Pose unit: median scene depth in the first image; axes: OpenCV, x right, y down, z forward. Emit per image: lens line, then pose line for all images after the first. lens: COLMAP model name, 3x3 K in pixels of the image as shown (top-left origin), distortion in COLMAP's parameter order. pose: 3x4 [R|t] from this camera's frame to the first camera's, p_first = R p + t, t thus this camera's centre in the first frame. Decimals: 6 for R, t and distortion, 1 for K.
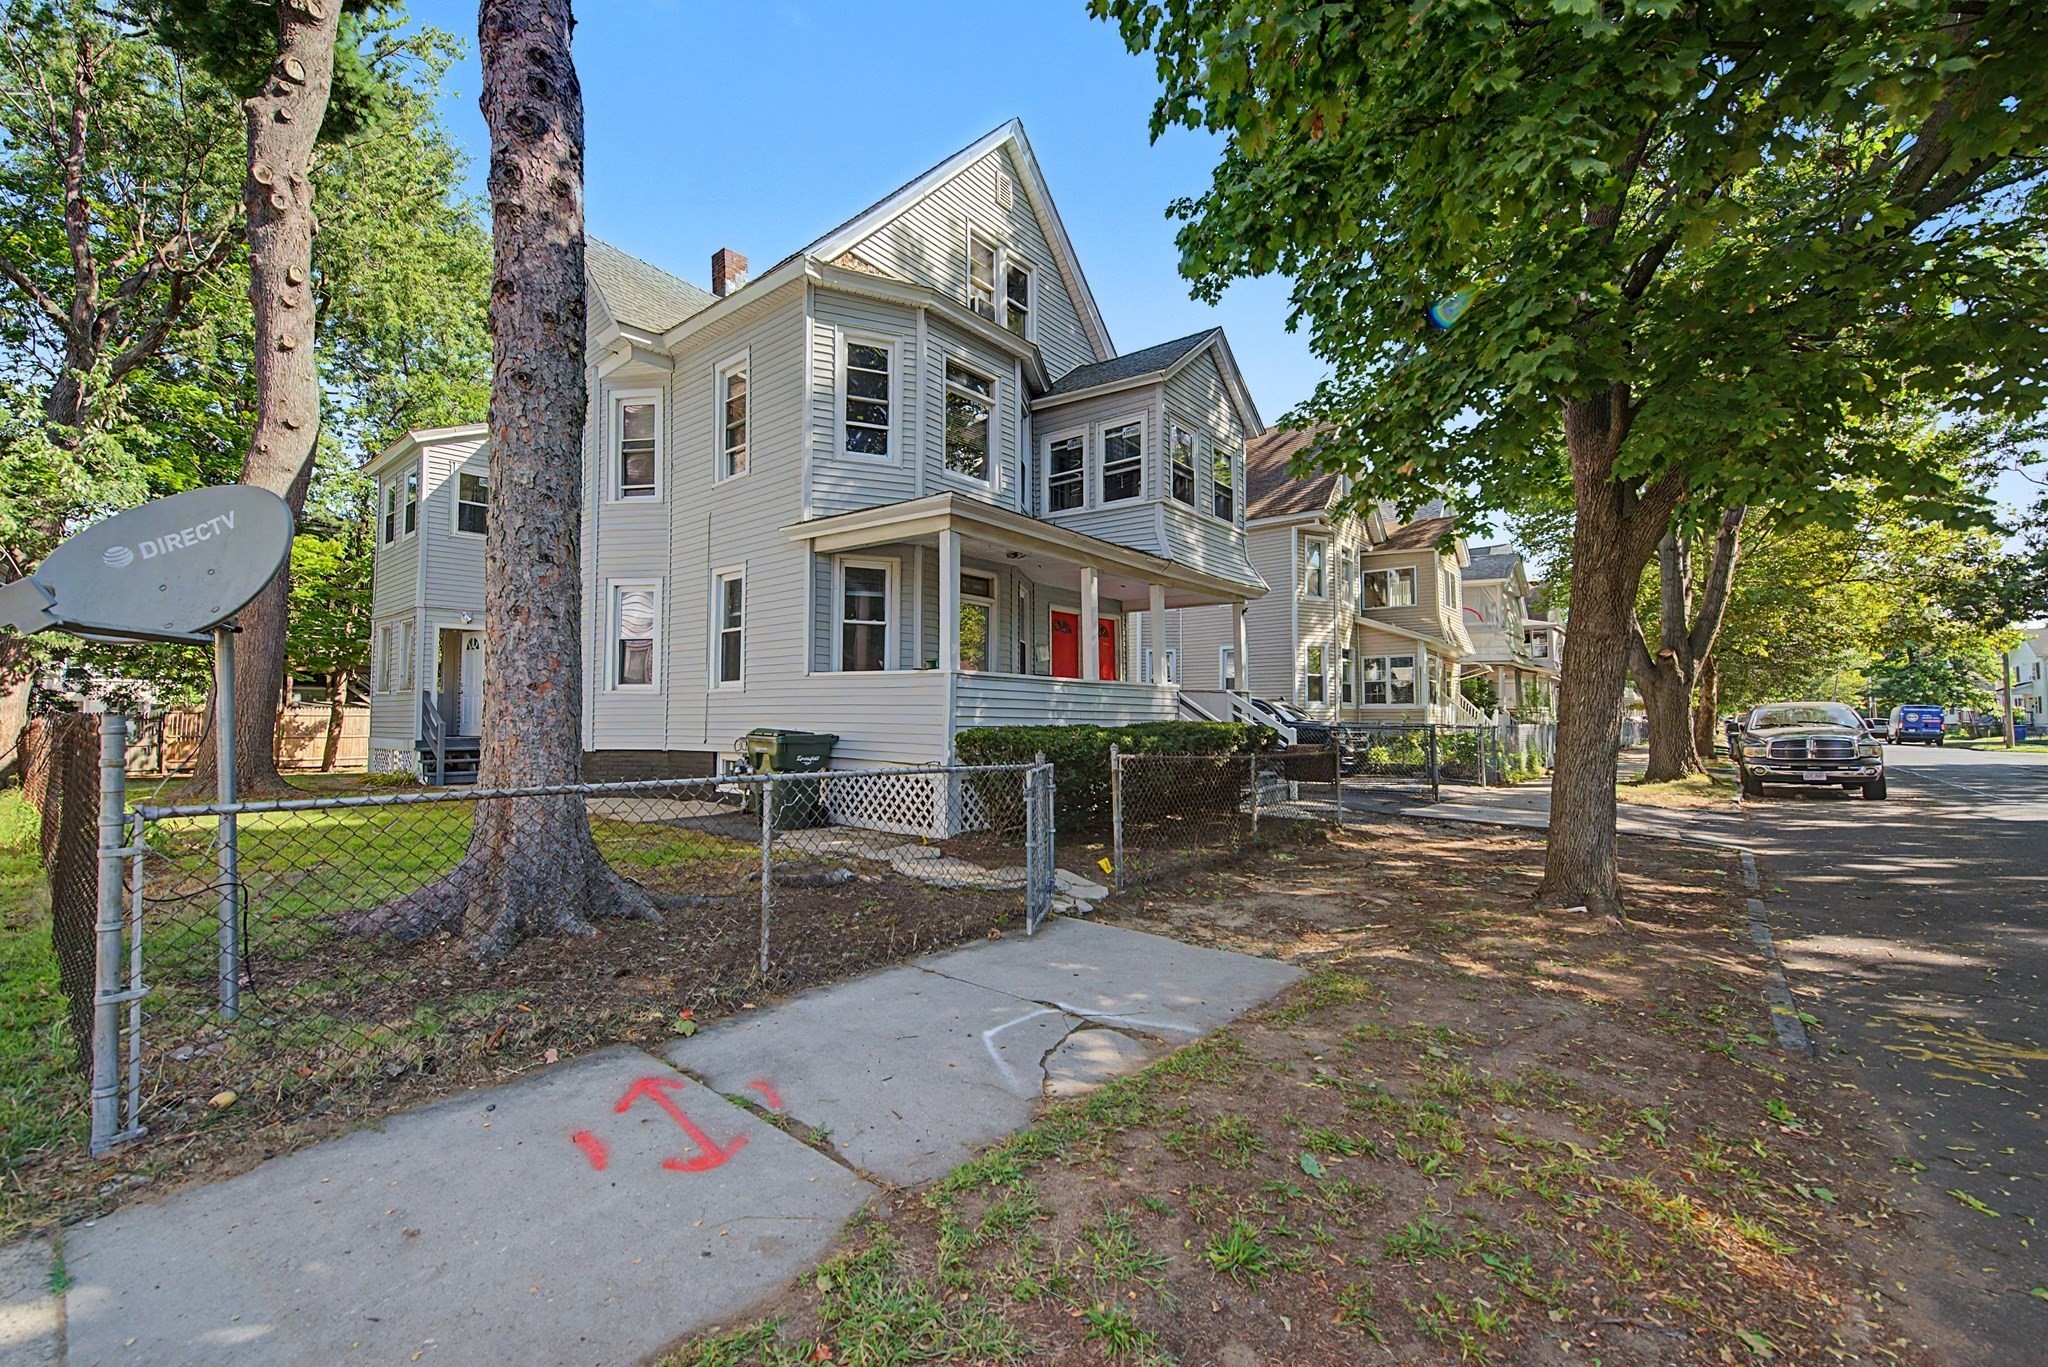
lens RADIAL K [[818.0, 0, 1024.0], [0, 818.0, 683.5], [0, 0, 1]] dist [0.002460, 0.000085]
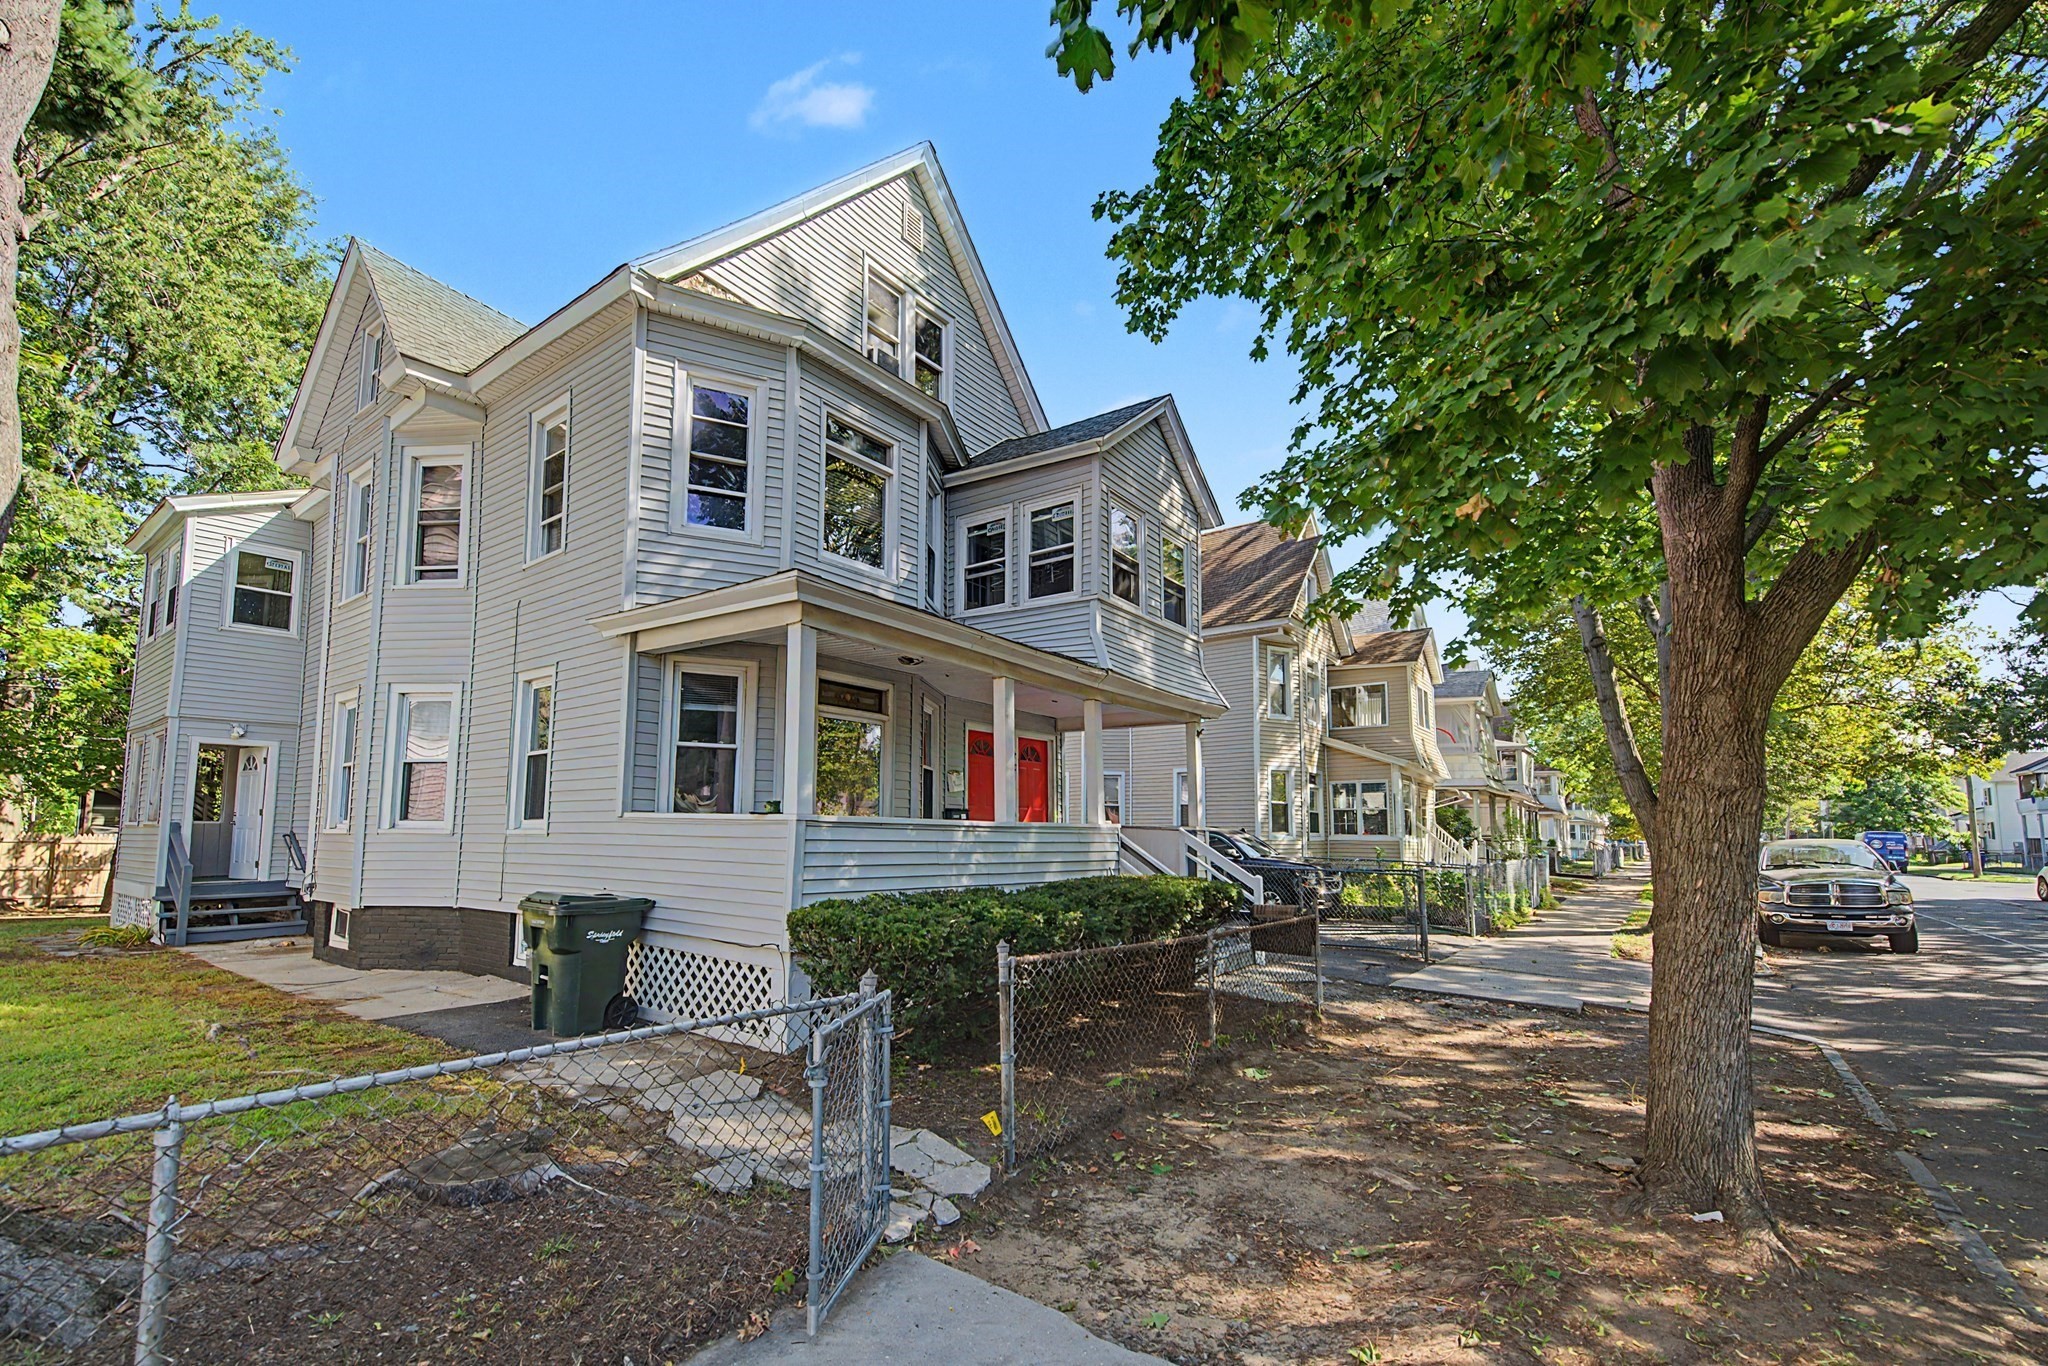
lens RADIAL K [[853.9, 0, 1027.5], [0, 853.9, 760.1], [0, 0, 1]] dist [-0.000995, 0.000068]
pose [[0.998112, 0.007970, 0.060906, 0.045216], [-0.005153, 0.998916, -0.046273, -0.021490], [-0.061208, 0.045872, 0.997070, 0.159269]]
